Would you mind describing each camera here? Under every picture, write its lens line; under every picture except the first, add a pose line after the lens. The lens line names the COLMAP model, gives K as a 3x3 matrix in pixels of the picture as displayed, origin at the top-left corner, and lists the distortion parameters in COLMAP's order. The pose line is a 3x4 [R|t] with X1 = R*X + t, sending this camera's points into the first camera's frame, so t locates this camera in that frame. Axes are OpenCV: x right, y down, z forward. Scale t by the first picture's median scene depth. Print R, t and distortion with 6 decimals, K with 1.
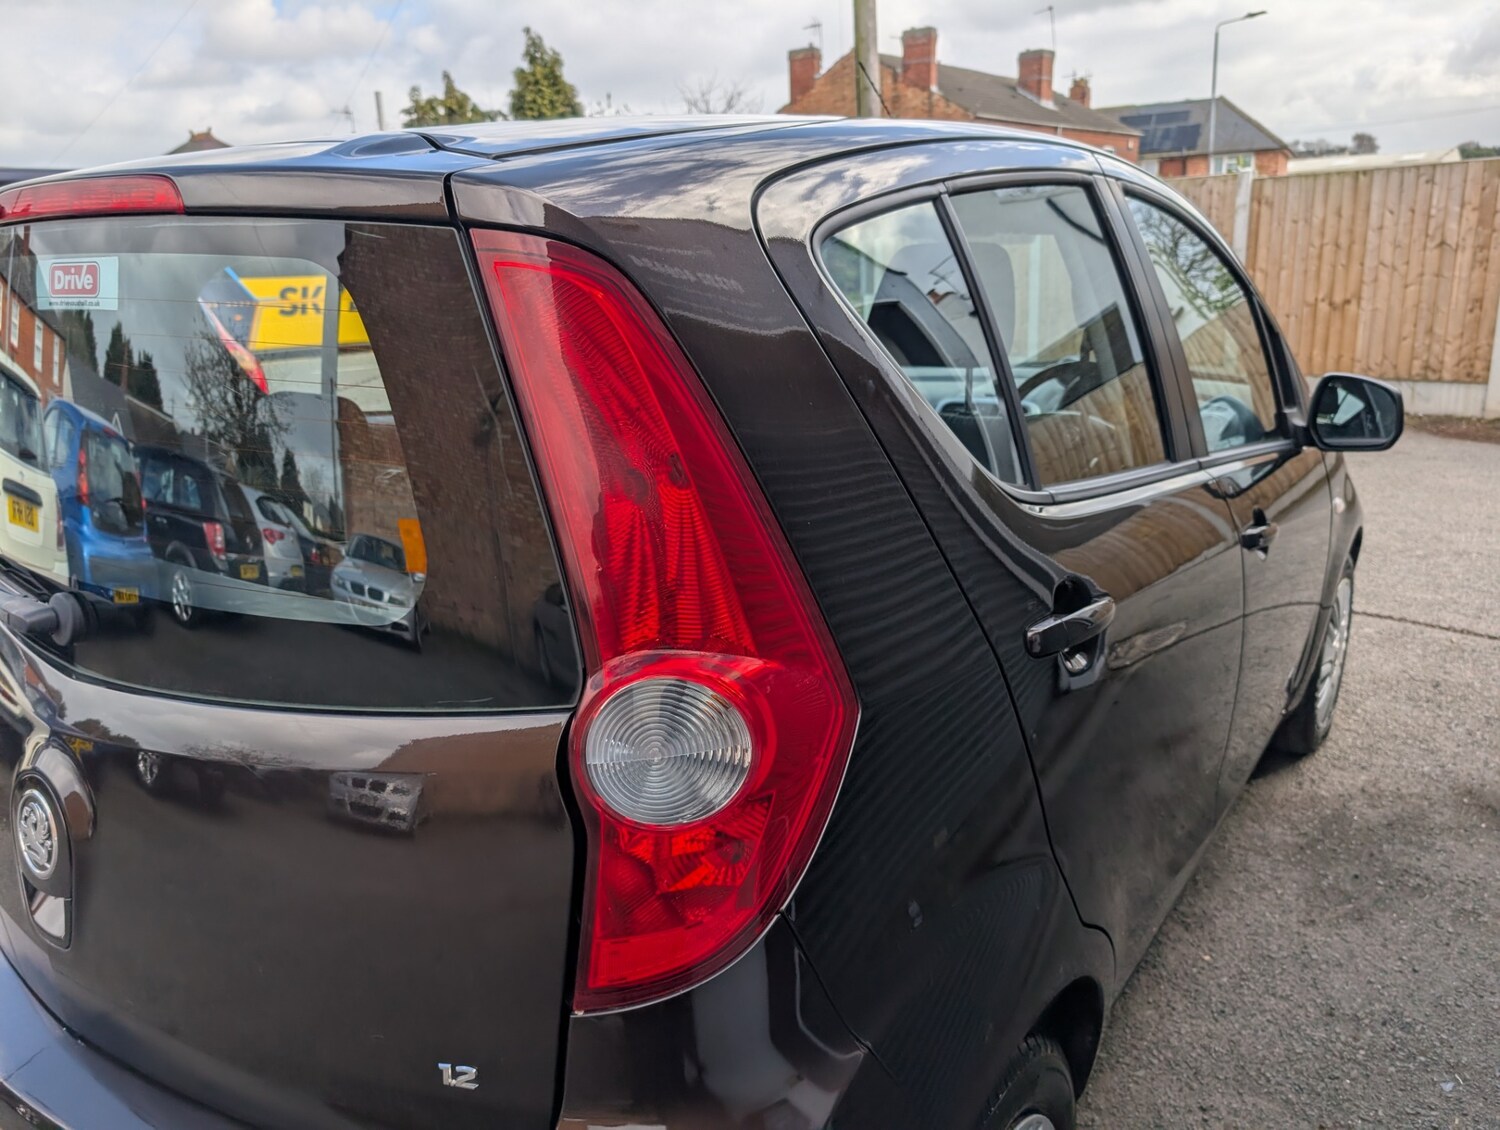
lens RADIAL K [[1077.3, 0, 767.1], [0, 1077.3, 555.5], [0, 0, 1]] dist [0.019680, -0.020209]
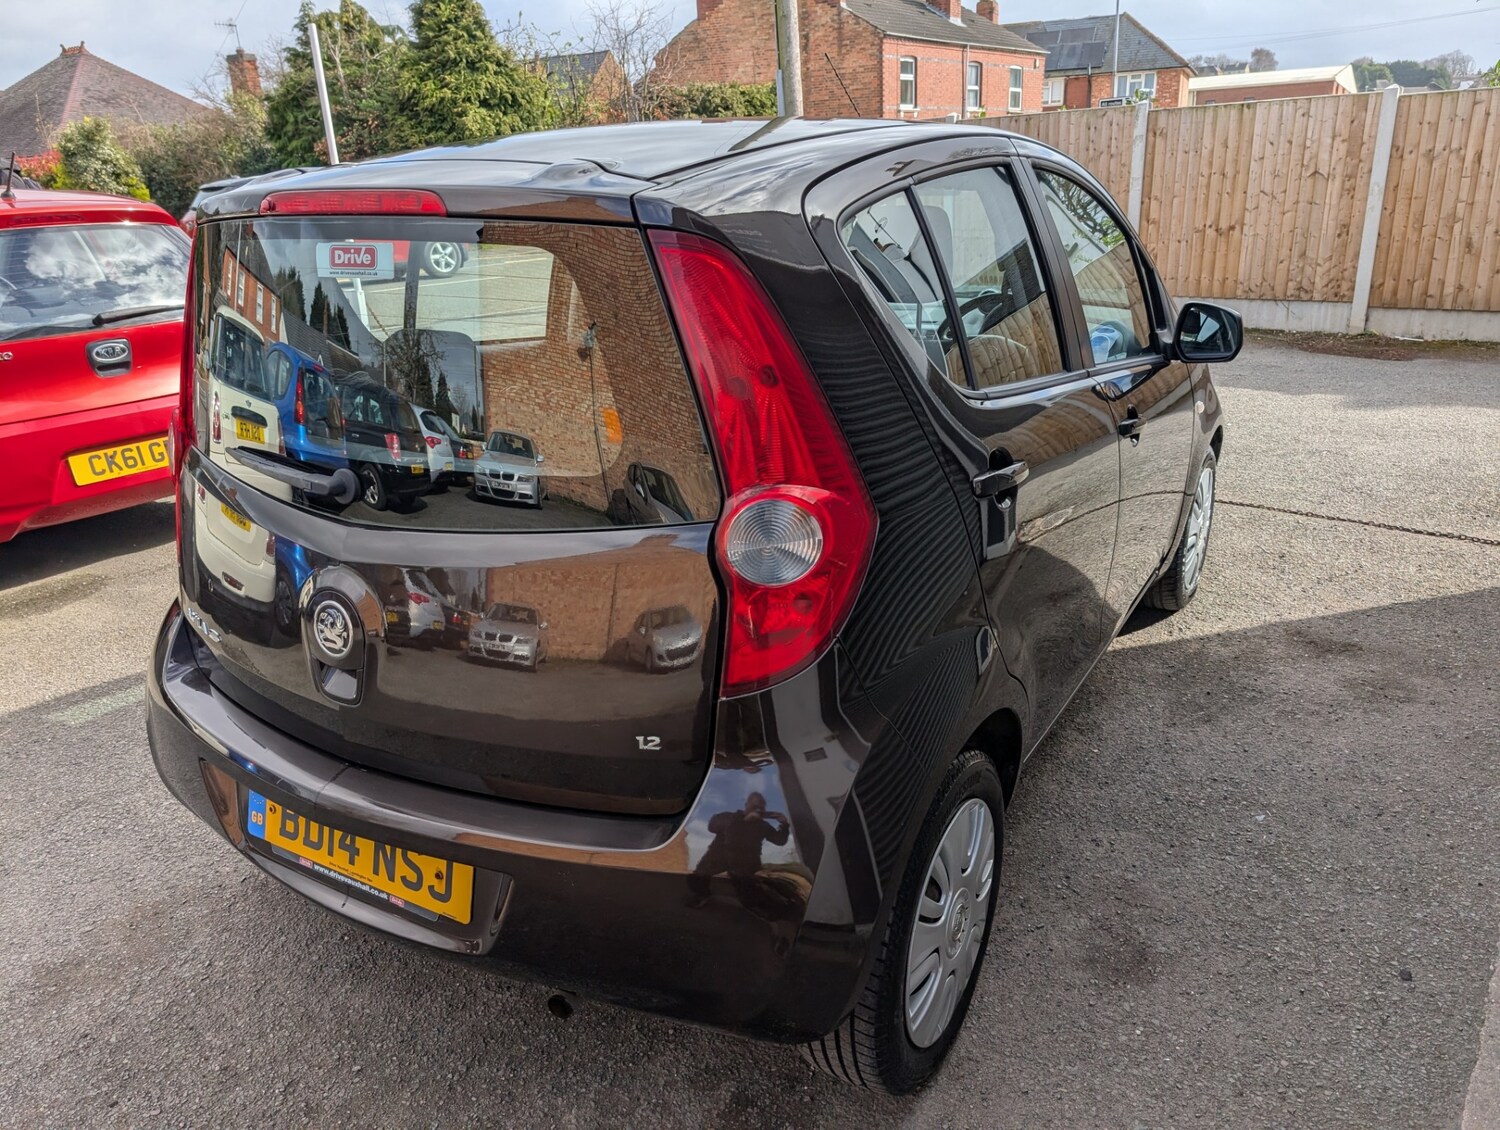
lens RADIAL K [[1071.1, 0, 769.3], [0, 1071.1, 572.9], [0, 0, 1]] dist [0.012272, -0.004344]
pose [[0.996528, -0.032124, 0.076814, -0.063500], [0.025608, 0.996107, 0.084348, 0.023977], [-0.079225, -0.082088, 0.993471, -0.189132]]
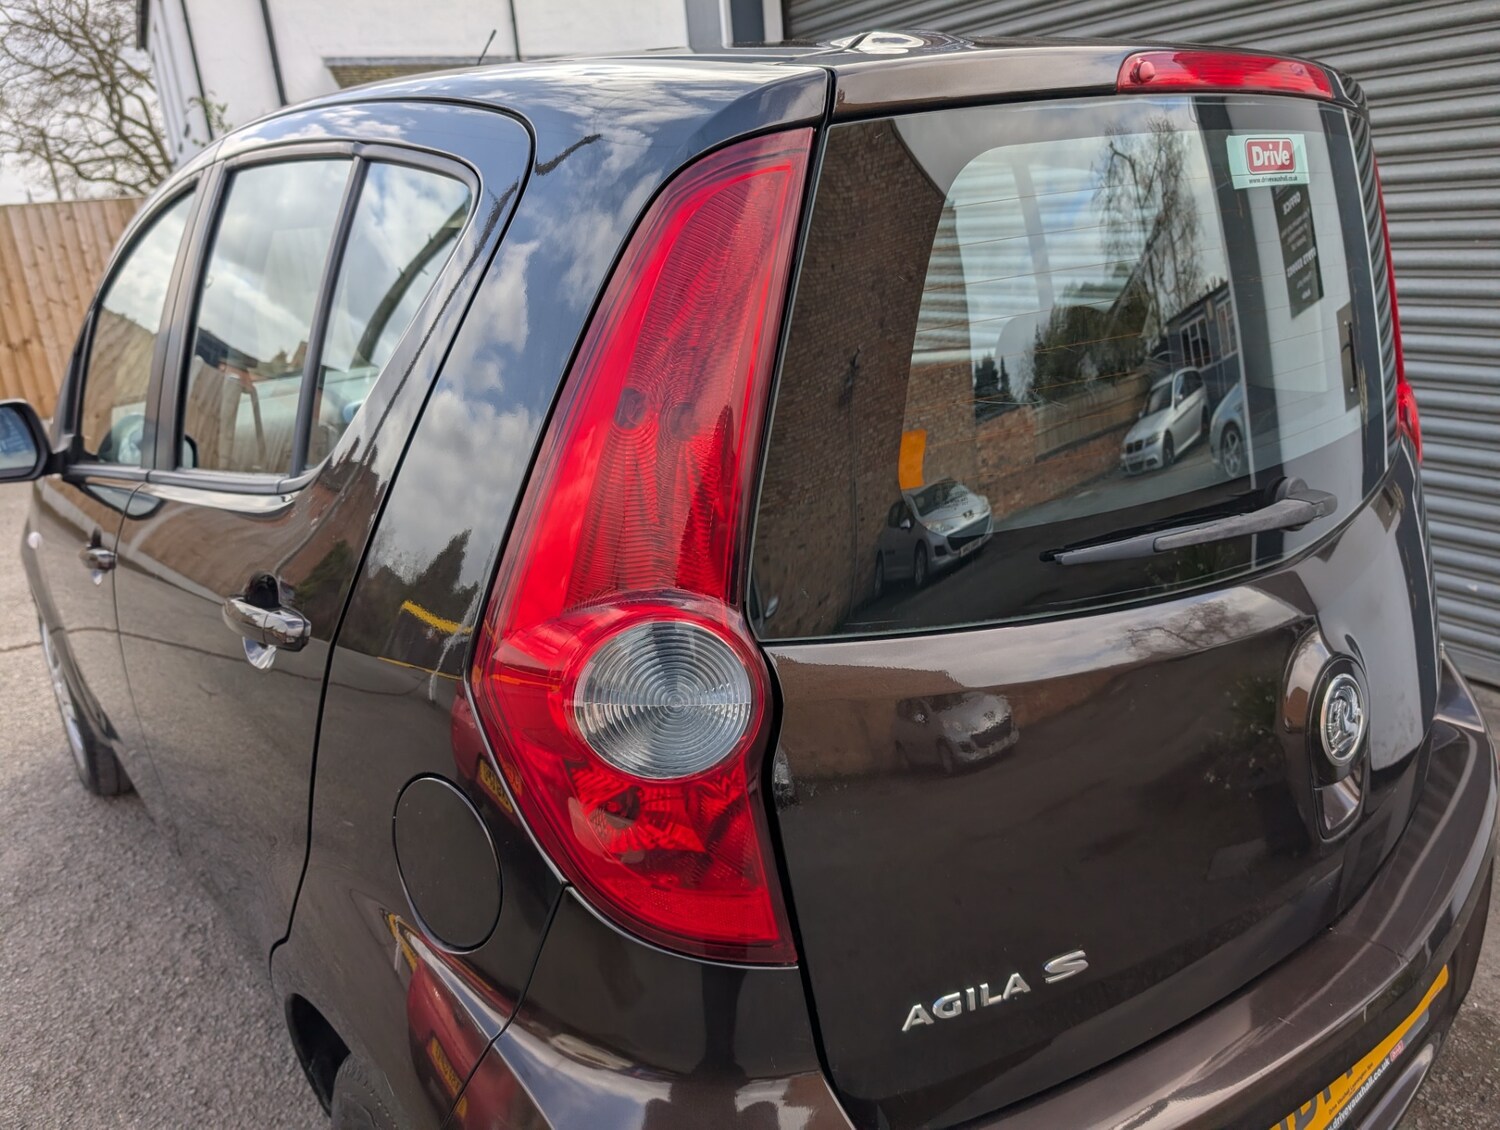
lens RADIAL K [[1082.0, 0, 728.0], [0, 1082.0, 544.4], [0, 0, 1]] dist [0.007490, -0.003091]
pose [[0.293381, -0.259010, 0.920240, -0.600244], [0.313580, 0.935413, 0.163309, -0.079627], [-0.903103, 0.240657, 0.355653, 0.393154]]
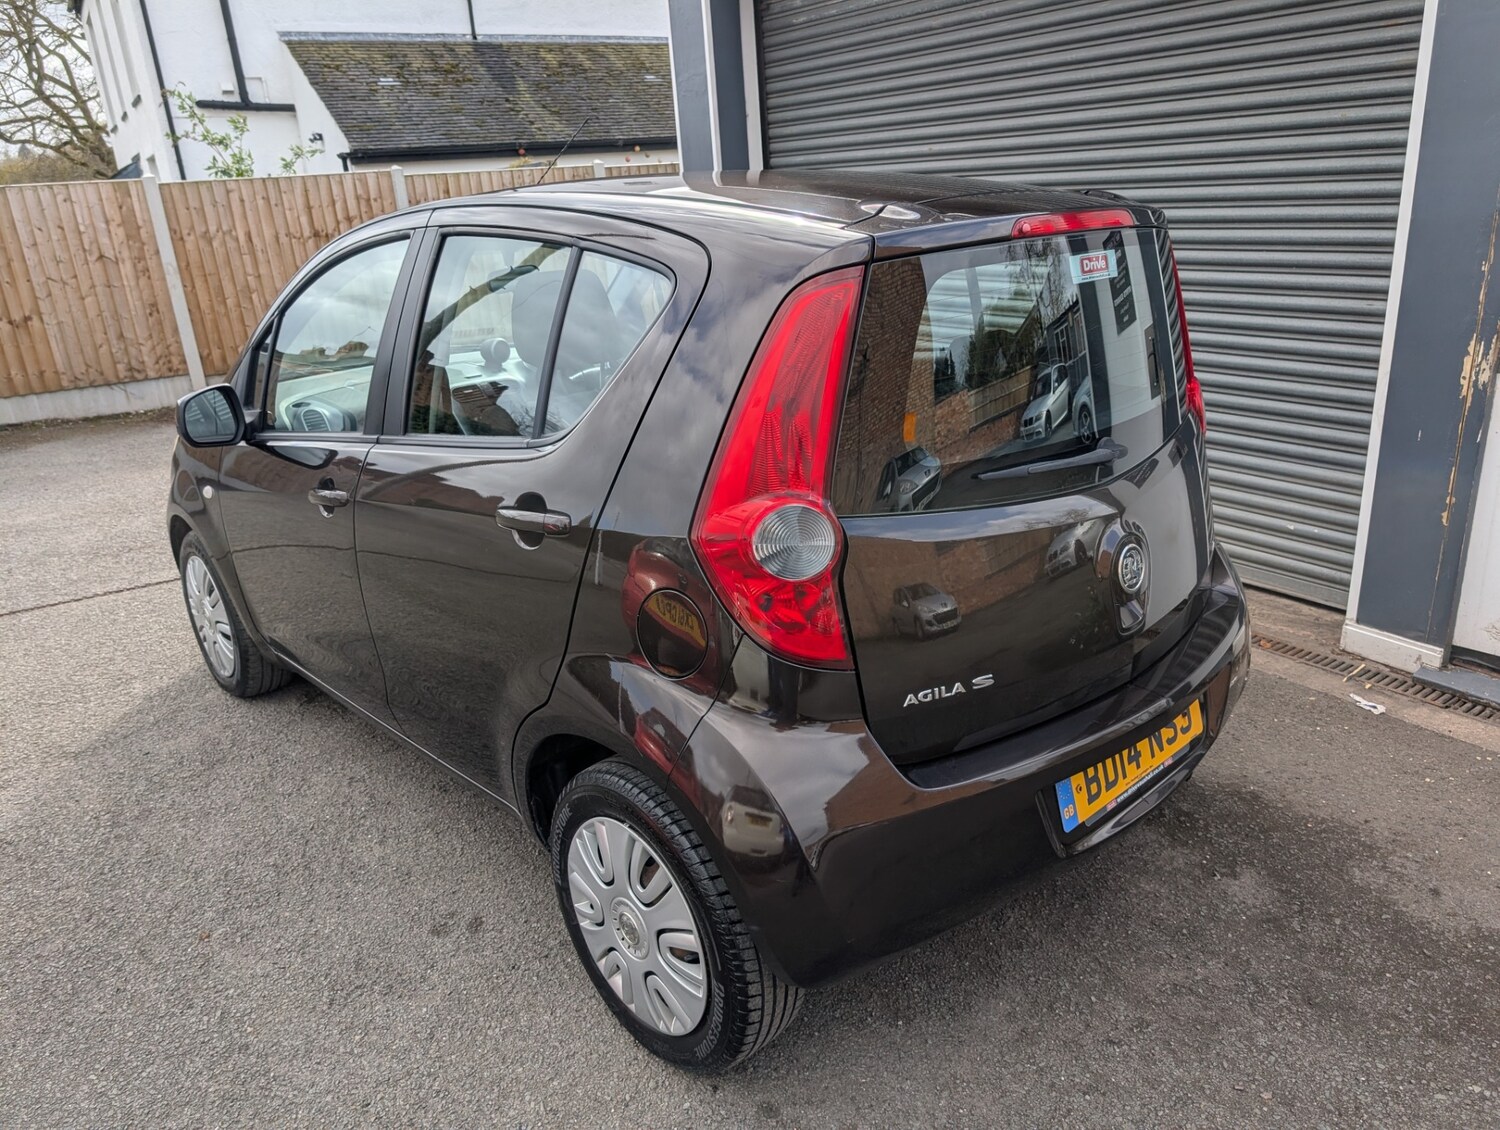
lens RADIAL K [[1068.5, 0, 750.0], [0, 1068.5, 565.0], [0, 0, 1]] dist [0.036015, -0.041723]
pose [[0.222410, -0.301166, 0.927272, -0.880968], [0.305173, 0.924805, 0.227168, -0.125156], [-0.925961, 0.232454, 0.297594, 0.371912]]
